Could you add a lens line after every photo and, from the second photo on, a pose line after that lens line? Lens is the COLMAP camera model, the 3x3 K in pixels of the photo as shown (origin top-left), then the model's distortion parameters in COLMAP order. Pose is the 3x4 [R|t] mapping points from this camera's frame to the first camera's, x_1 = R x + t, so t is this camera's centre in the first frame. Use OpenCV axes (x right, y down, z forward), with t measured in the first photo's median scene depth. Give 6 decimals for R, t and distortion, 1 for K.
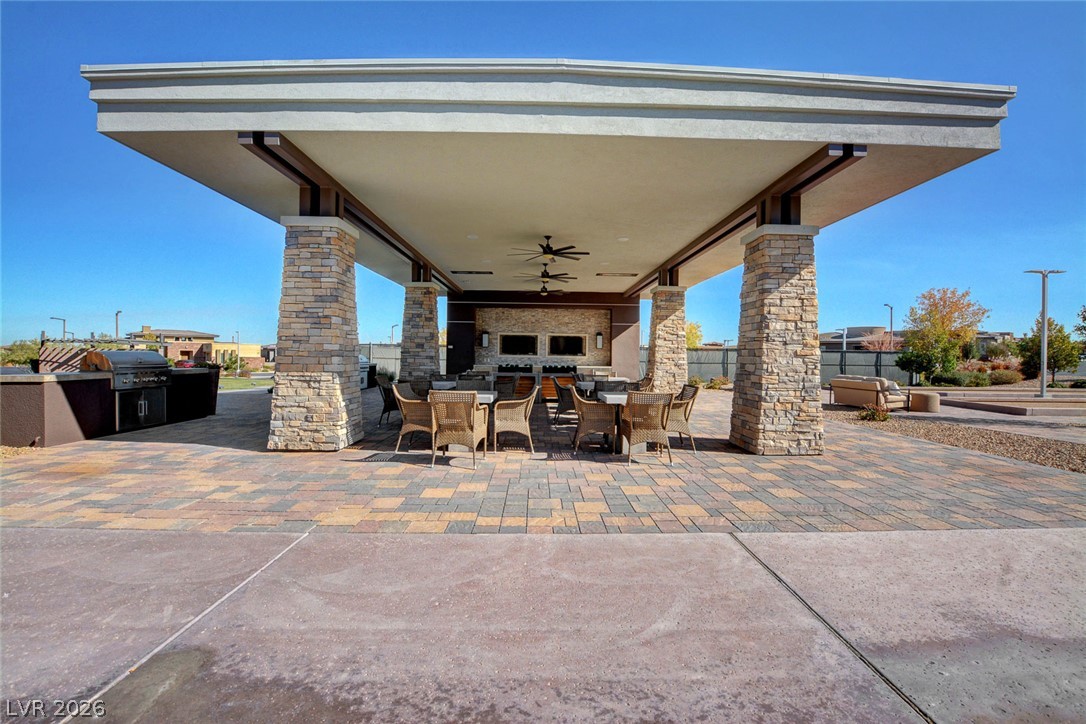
lens RADIAL K [[444.3, 0, 543.0], [0, 444.3, 362.0], [0, 0, 1]] dist [0.000033, -0.000013]
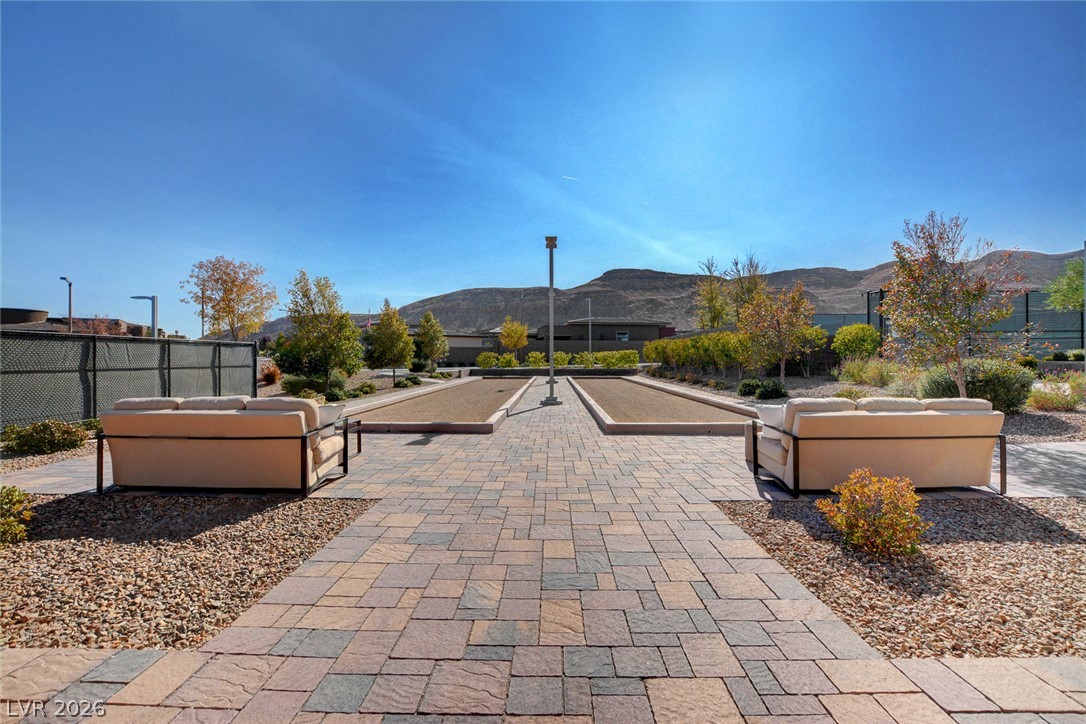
lens RADIAL K [[444.3, 0, 543.0], [0, 444.3, 362.0], [0, 0, 1]] dist [0.000033, -0.000013]
pose [[0.028350, -0.004440, 0.999588, 0.331218], [0.012632, 0.999912, 0.004083, 0.003908], [-0.999518, 0.012511, 0.028404, 0.670156]]
